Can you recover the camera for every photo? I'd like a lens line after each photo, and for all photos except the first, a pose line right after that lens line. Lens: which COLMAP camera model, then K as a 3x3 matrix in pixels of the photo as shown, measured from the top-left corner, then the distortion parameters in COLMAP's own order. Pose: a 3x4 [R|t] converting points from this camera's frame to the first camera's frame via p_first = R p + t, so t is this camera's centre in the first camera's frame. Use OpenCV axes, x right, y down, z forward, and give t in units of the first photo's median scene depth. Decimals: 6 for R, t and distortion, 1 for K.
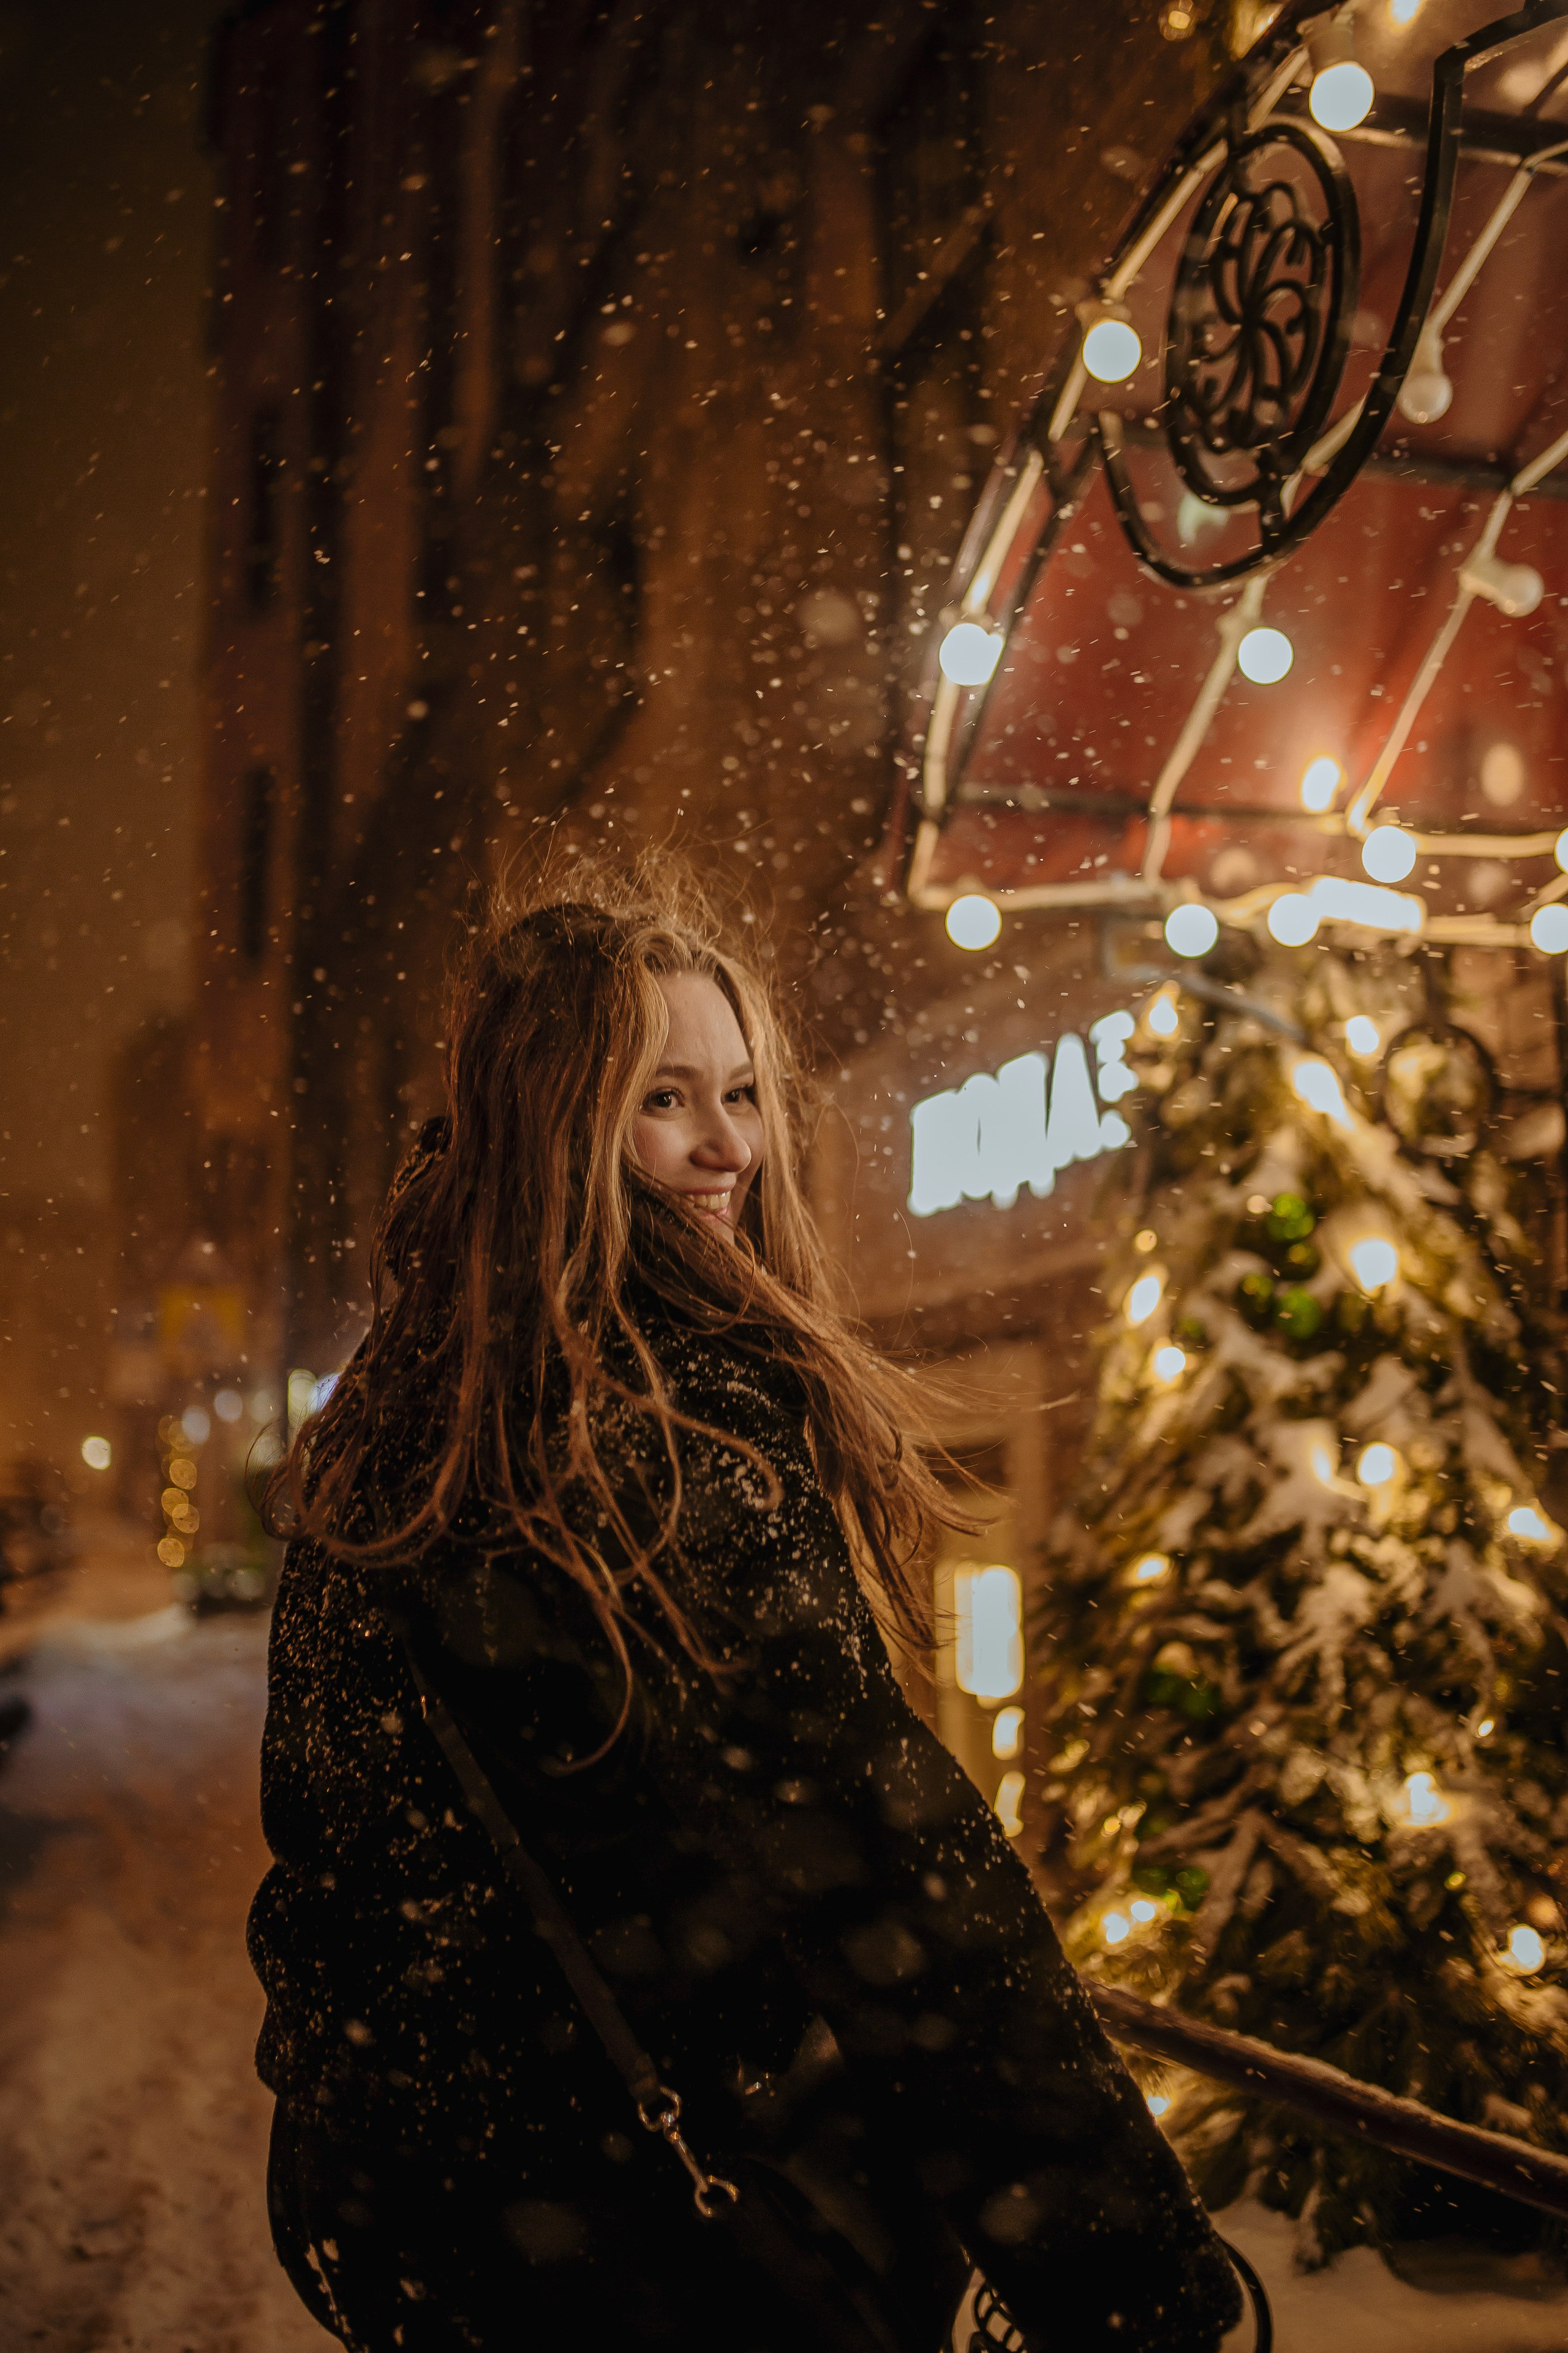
lens RADIAL K [[2320.9, 0, 784.0], [0, 2320.9, 1176.5], [0, 0, 1]] dist [-0.075921, 0.149073]
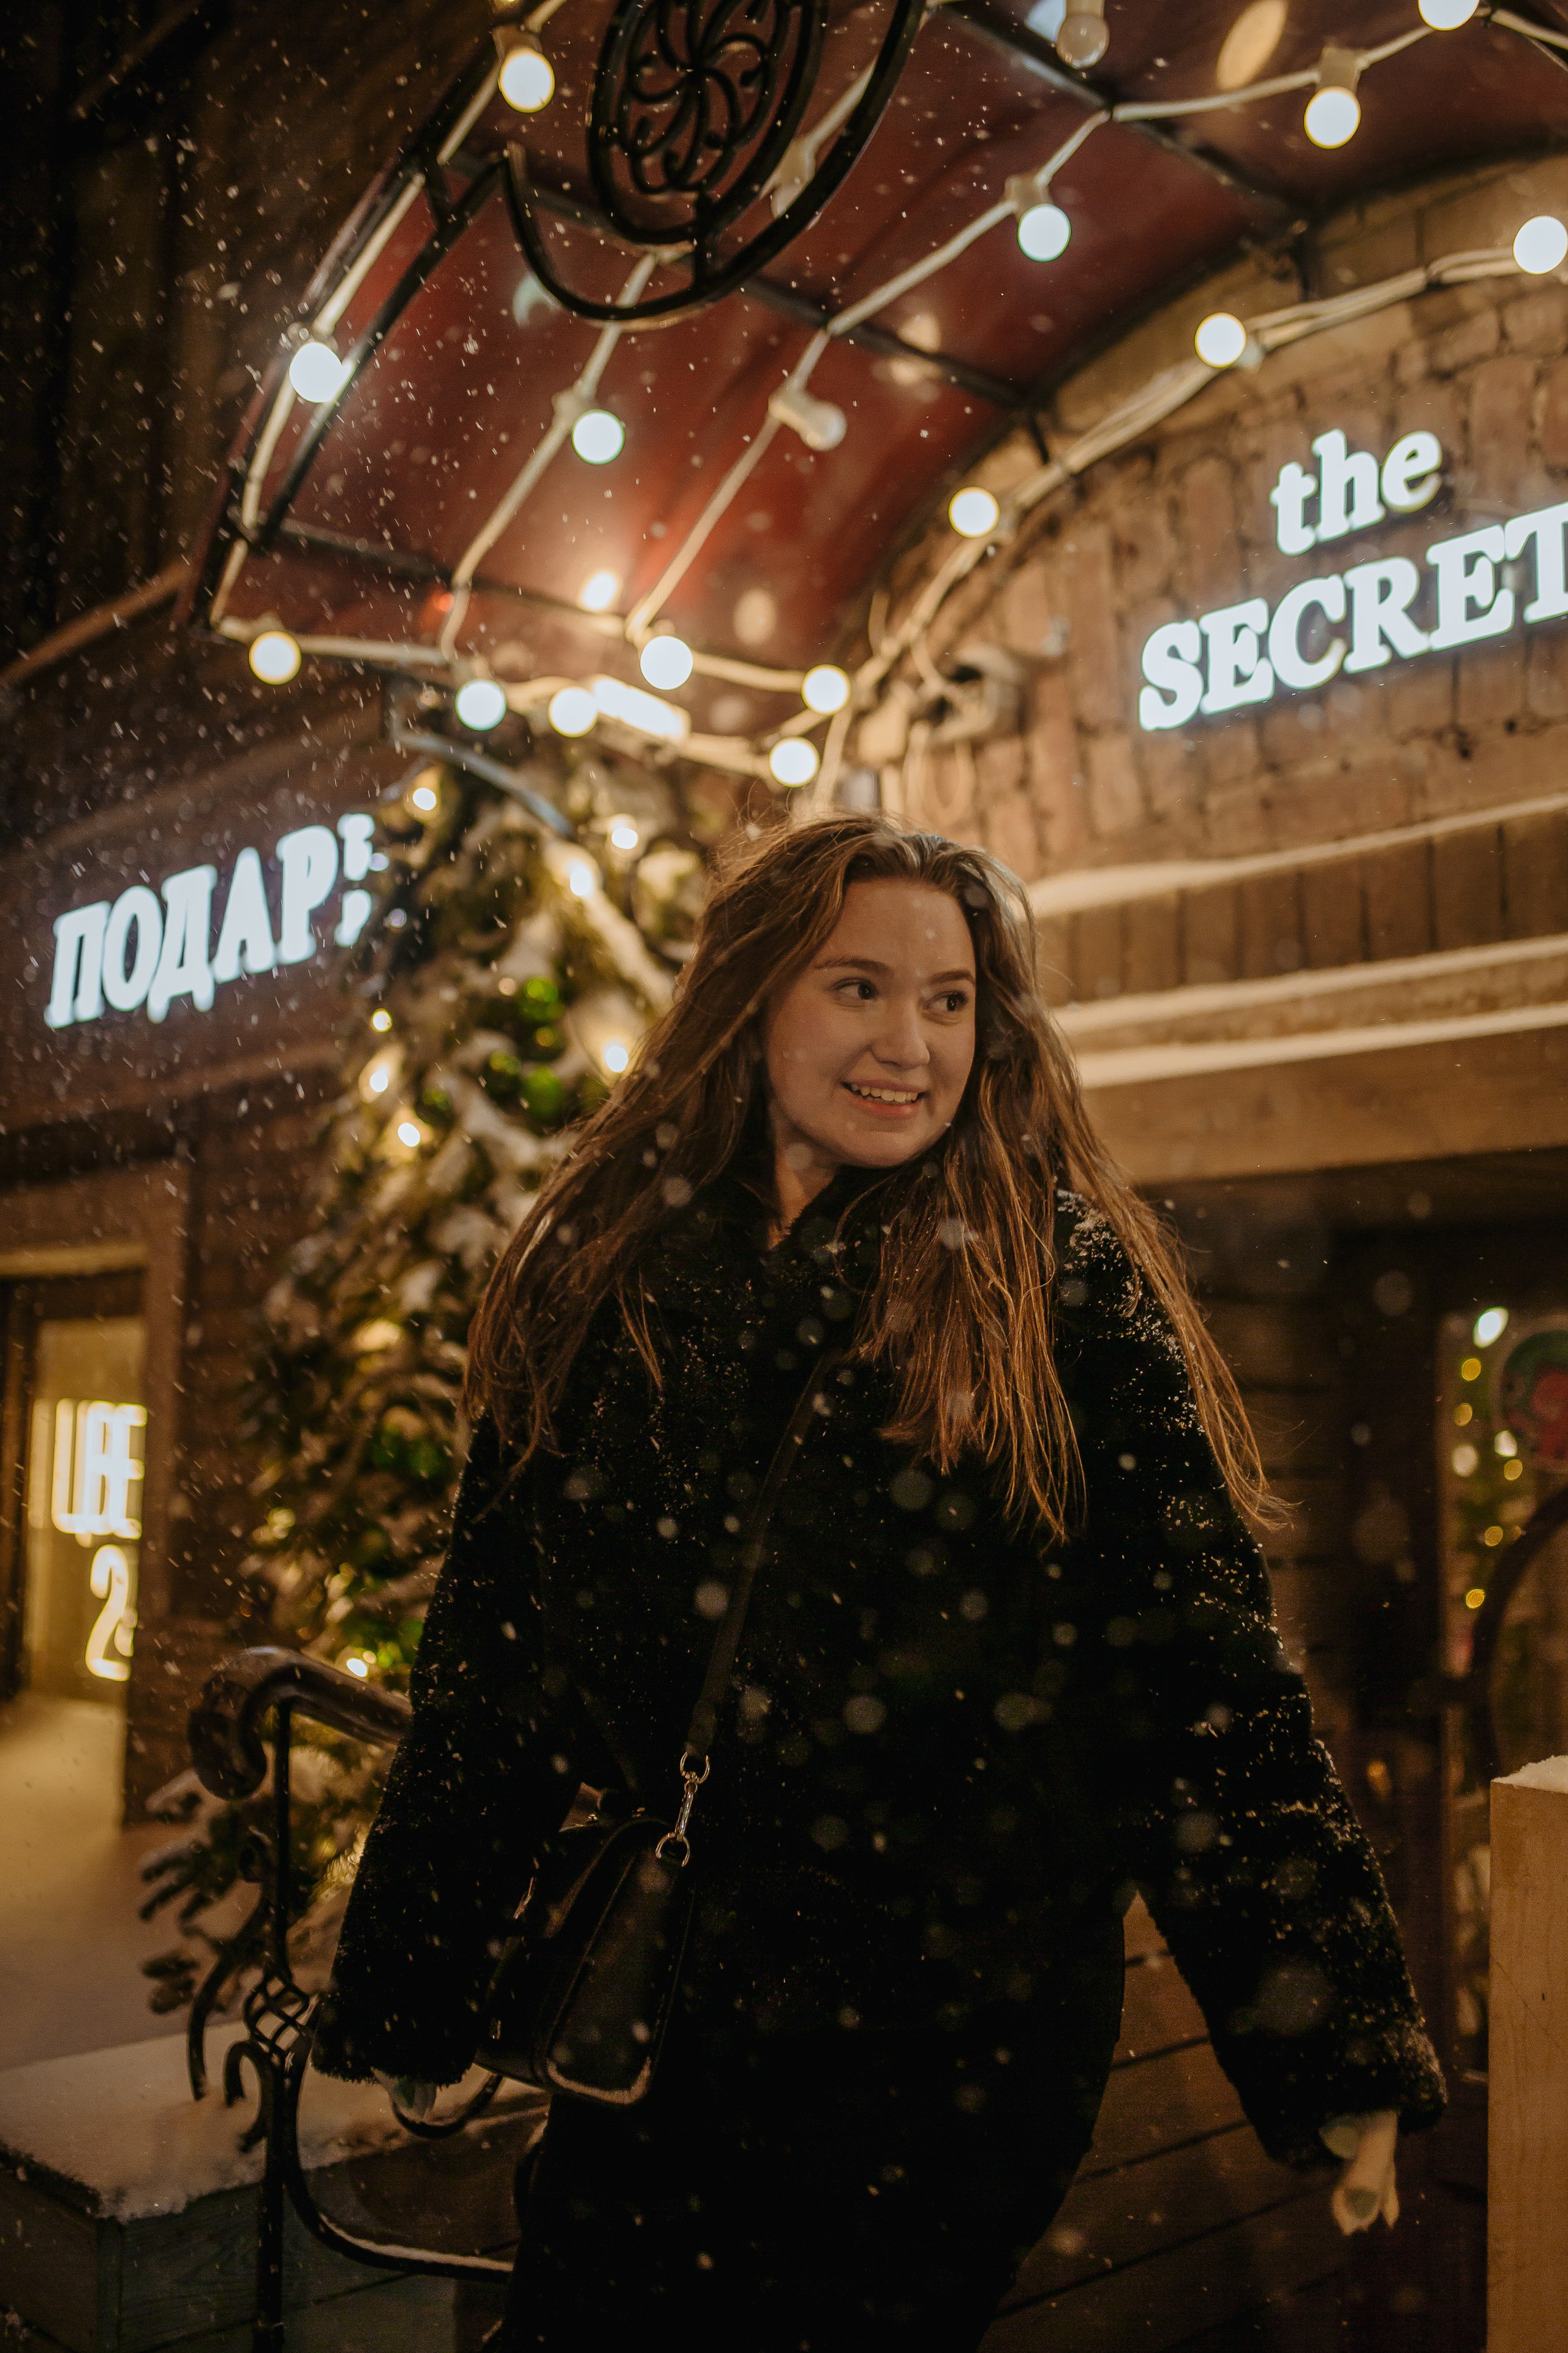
lens RADIAL K [[2320.9, 0, 784.0], [0, 2320.9, 1176.5], [0, 0, 1]] dist [-0.075921, 0.149073]
pose [[0.902446, 0.073529, 0.424482, -0.115628], [-0.081993, 0.996631, 0.001680, 0.085141], [-0.422928, -0.036320, 0.905435, 0.015698]]
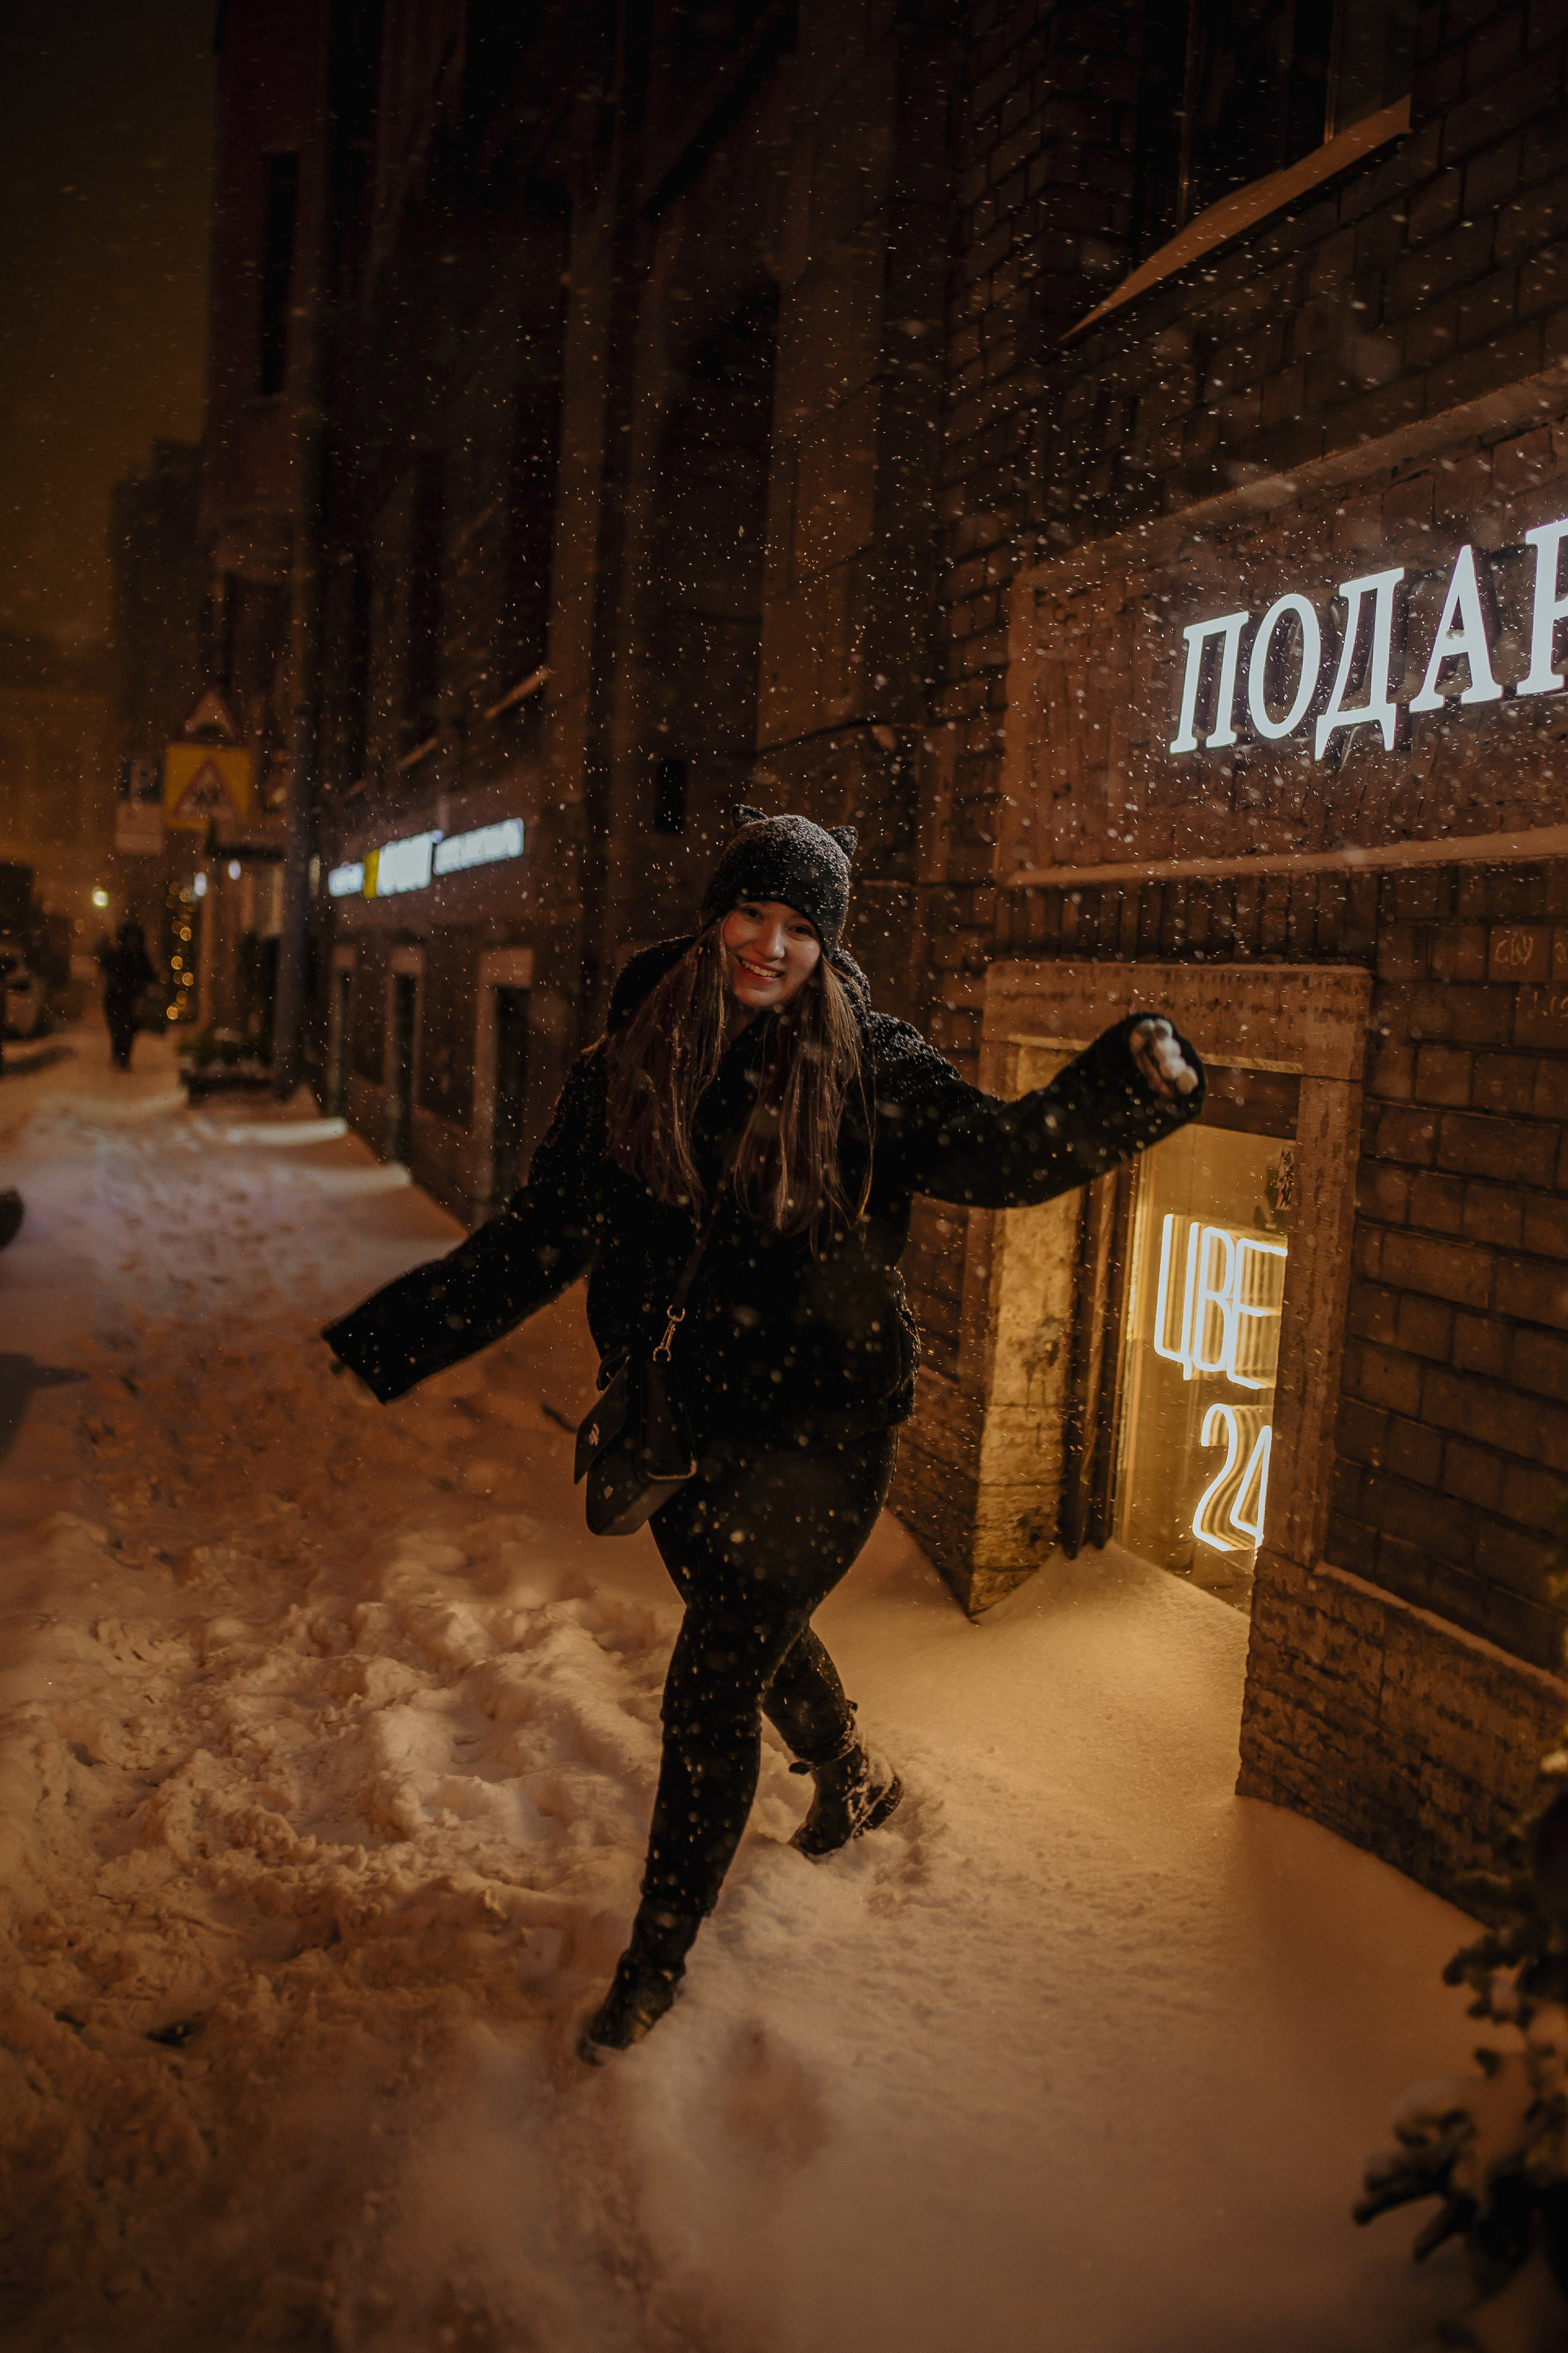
lens RADIAL K [[2224.5, 0, 784.0], [0, 2224.5, 1176.5], [0, 0, 1]] dist [-0.055566, 0.004483]
pose [[0.997819, 0.064265, 0.015090, -0.116629], [-0.066012, 0.971007, 0.229757, -0.018099], [0.000113, -0.230252, 0.973131, 0.460029]]
